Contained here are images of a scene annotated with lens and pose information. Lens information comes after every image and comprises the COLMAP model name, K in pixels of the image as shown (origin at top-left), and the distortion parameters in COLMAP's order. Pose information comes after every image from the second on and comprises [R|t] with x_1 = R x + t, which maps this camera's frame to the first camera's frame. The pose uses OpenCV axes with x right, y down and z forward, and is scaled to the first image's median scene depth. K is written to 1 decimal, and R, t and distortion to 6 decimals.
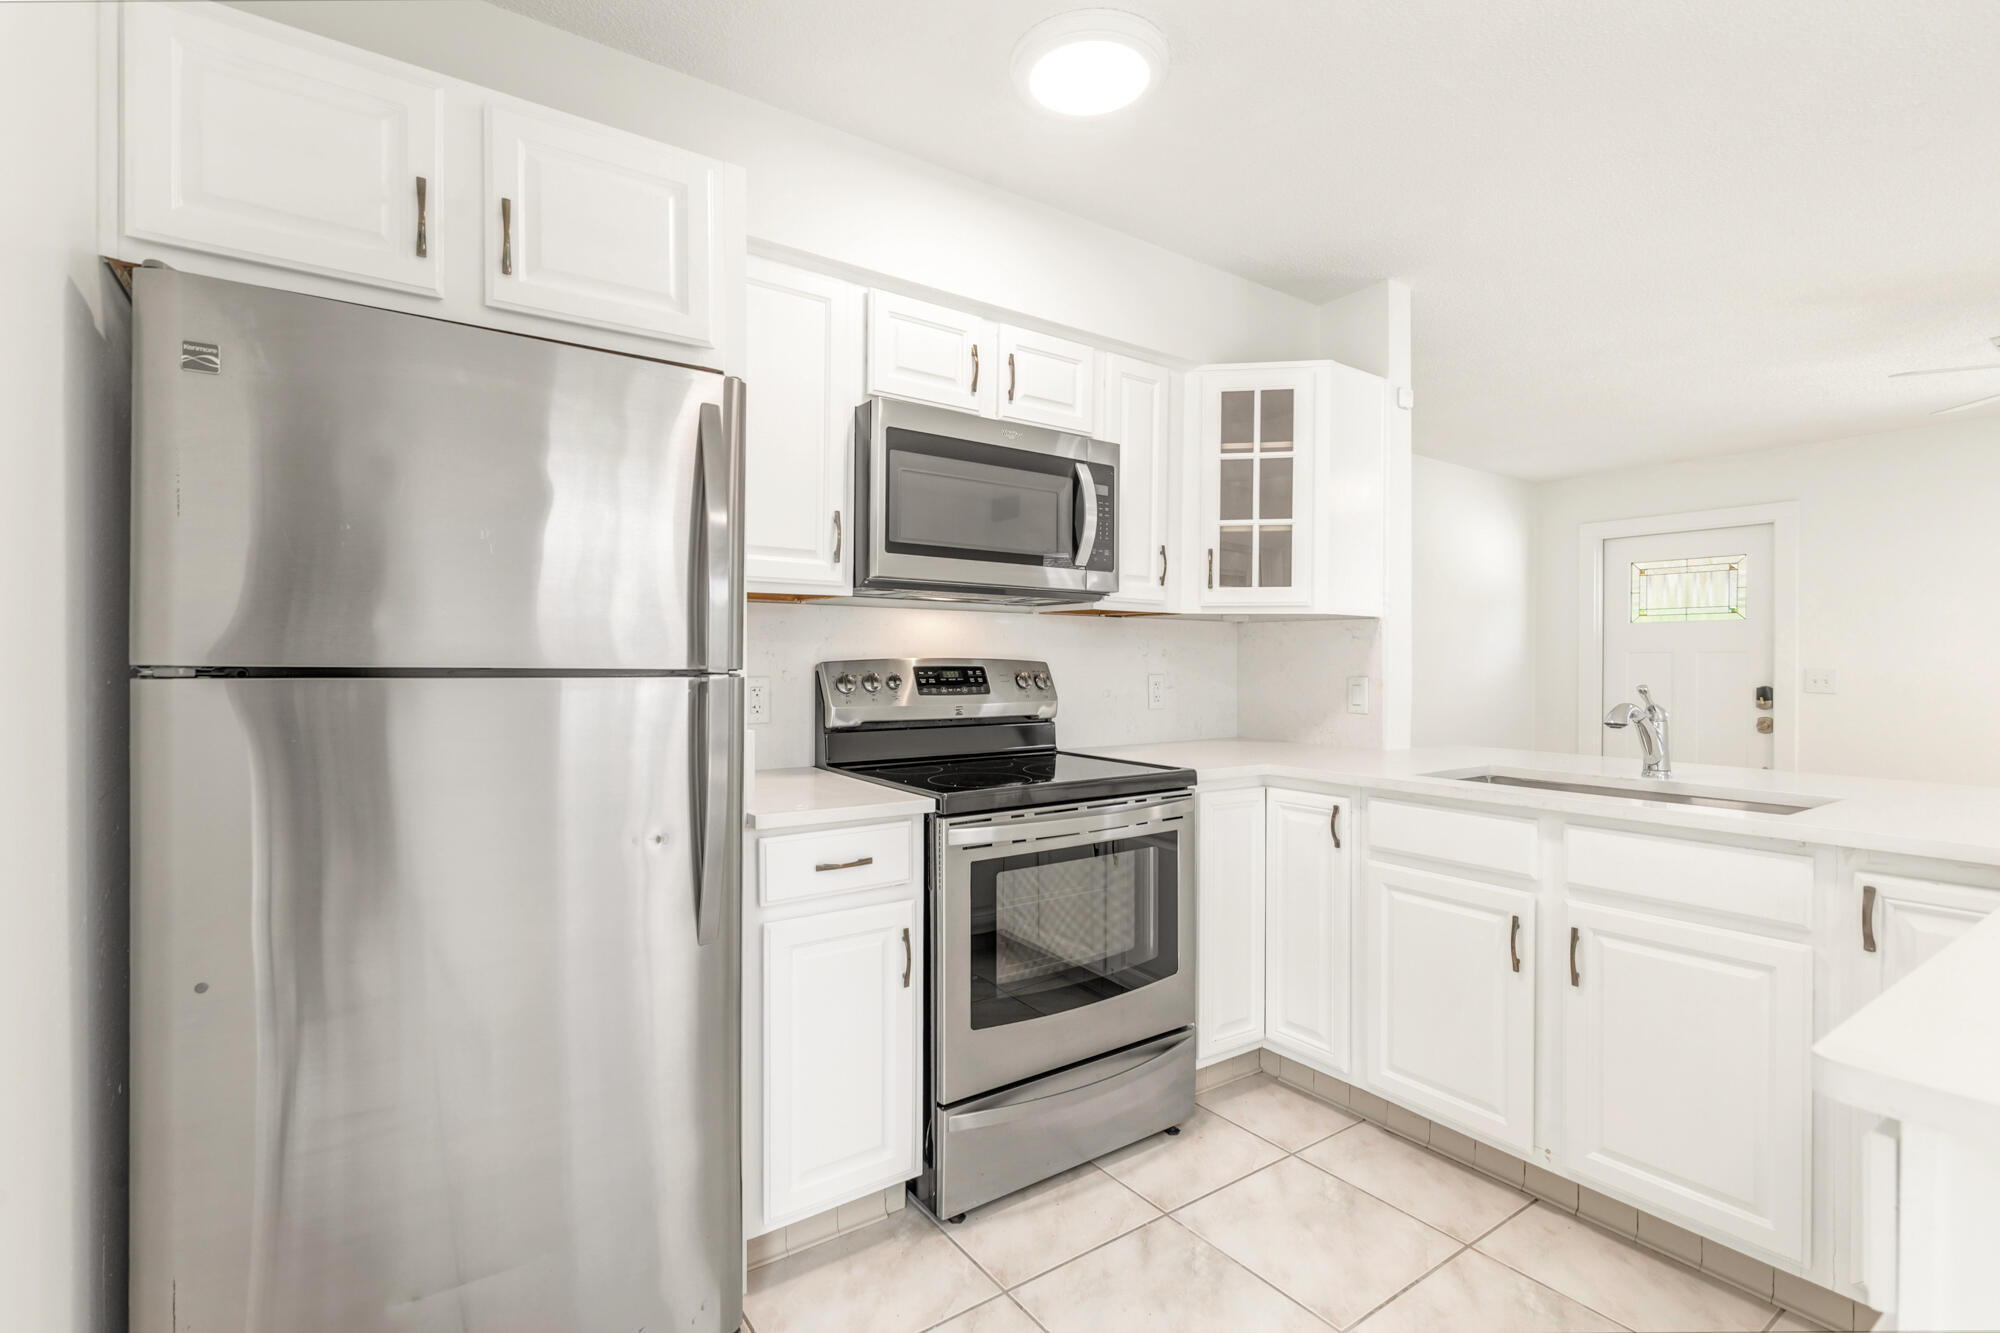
lens RADIAL K [[920.0, 0, 1035.7], [0, 920.0, 670.7], [0, 0, 1]] dist [-0.002173, 0.001323]
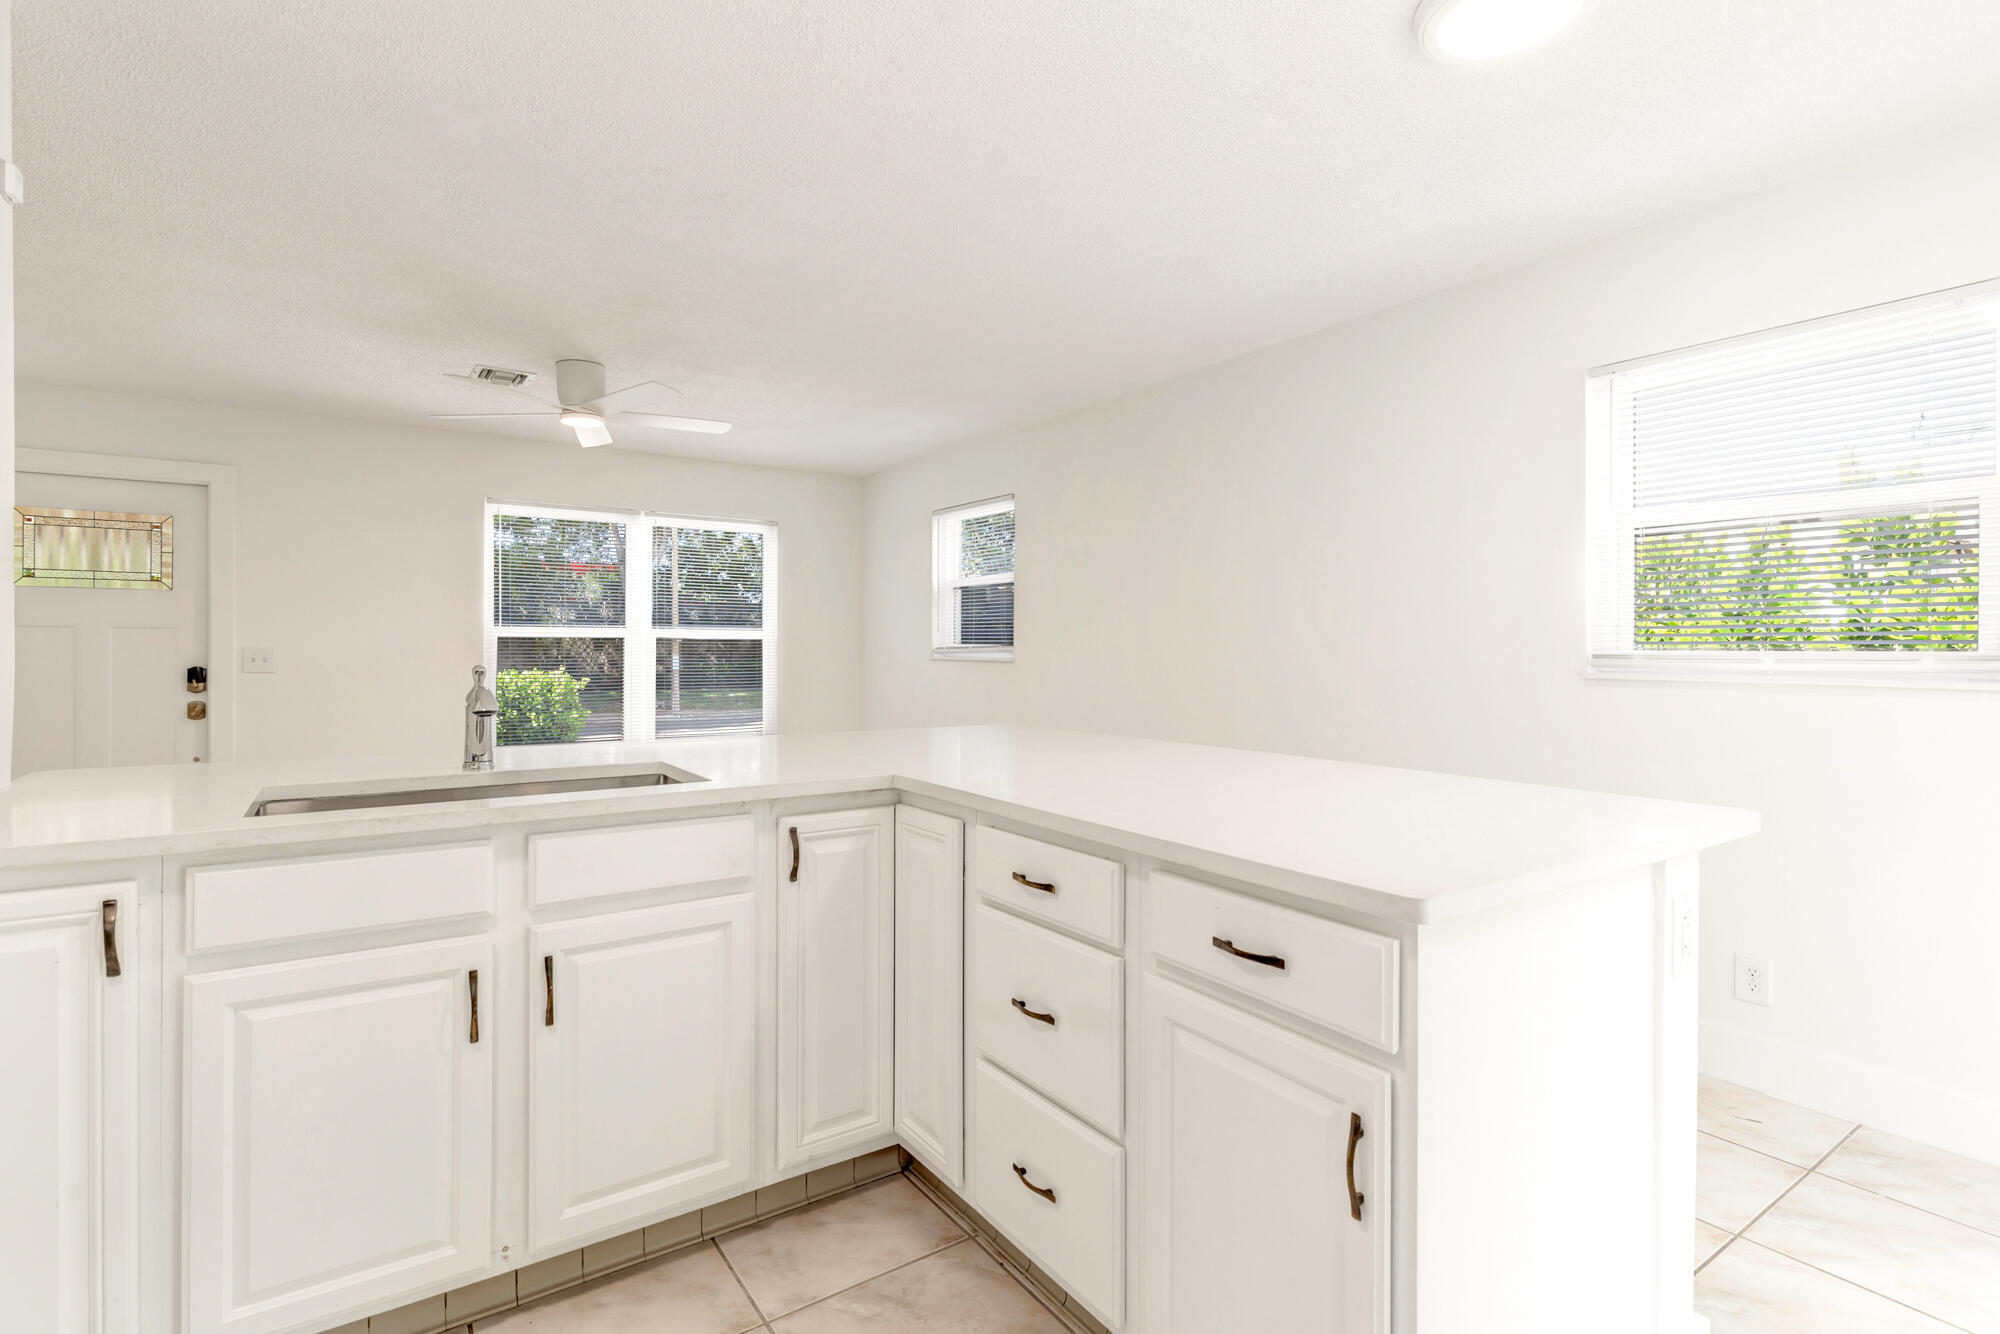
lens RADIAL K [[952.2, 0, 995.2], [0, 952.2, 643.2], [0, 0, 1]] dist [-0.003141, -0.000744]
pose [[0.039440, 0.001136, 0.999221, -0.248635], [0.004827, 0.999987, -0.001328, -0.002423], [-0.999210, 0.004876, 0.039434, 0.525417]]
